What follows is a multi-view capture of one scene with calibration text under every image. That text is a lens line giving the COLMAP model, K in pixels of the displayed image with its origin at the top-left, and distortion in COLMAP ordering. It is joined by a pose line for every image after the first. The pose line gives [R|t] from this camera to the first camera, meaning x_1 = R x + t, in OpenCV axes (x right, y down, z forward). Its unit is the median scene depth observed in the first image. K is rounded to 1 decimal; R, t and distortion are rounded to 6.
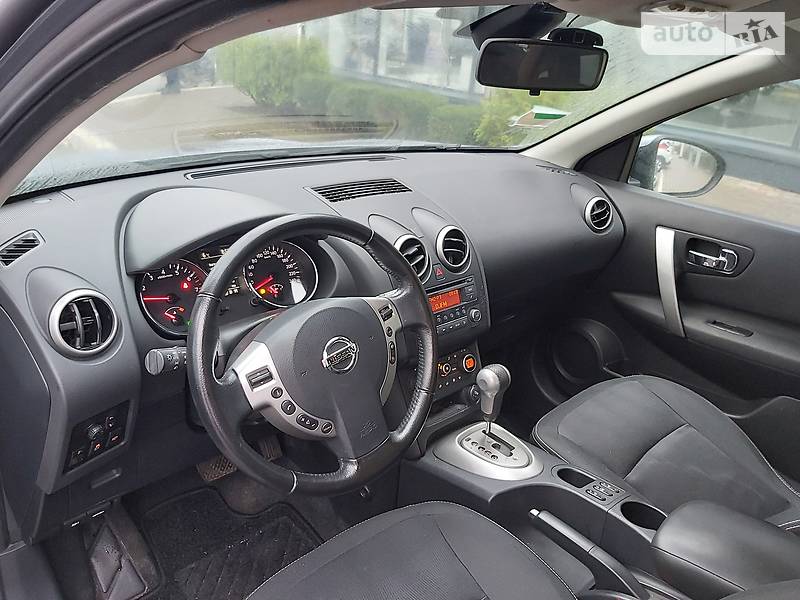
lens RADIAL K [[615.0, 0, 399.6], [0, 615.0, 296.4], [0, 0, 1]] dist [0.067044, -0.125968]
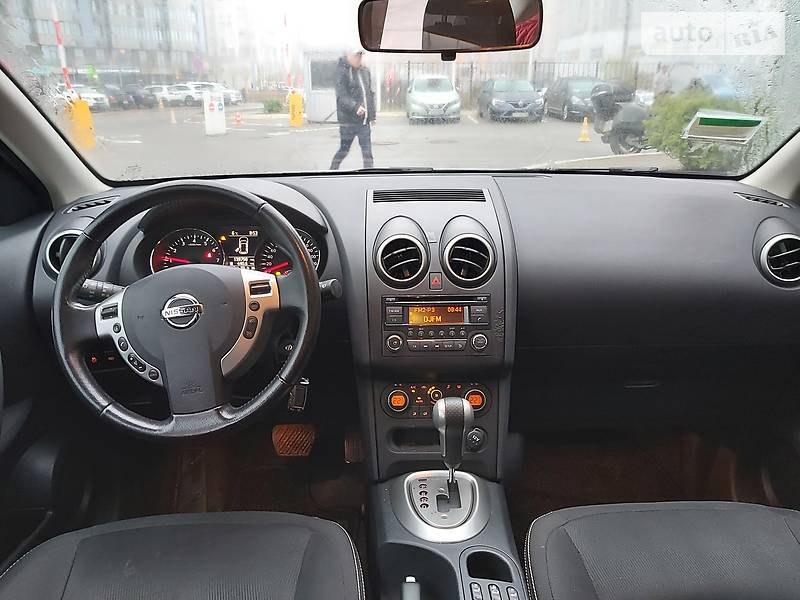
lens RADIAL K [[615.0, 0, 399.6], [0, 615.0, 296.4], [0, 0, 1]] dist [0.067044, -0.125968]
pose [[0.752158, 0.133244, -0.645371, 0.563344], [-0.203707, 0.978391, -0.035414, 0.021832], [0.626707, 0.158104, 0.763048, 0.282485]]
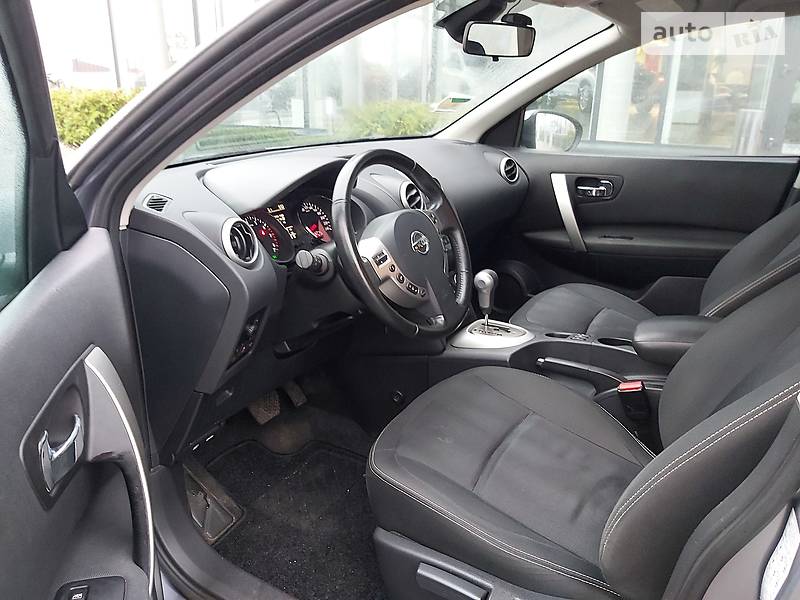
lens RADIAL K [[613.6, 0, 401.9], [0, 613.6, 298.6], [0, 0, 1]] dist [0.099435, -0.179412]
pose [[0.951754, -0.170062, 0.255429, -0.344925], [0.185614, 0.981892, -0.037883, 0.177125], [-0.244361, 0.083466, 0.966085, -0.227084]]
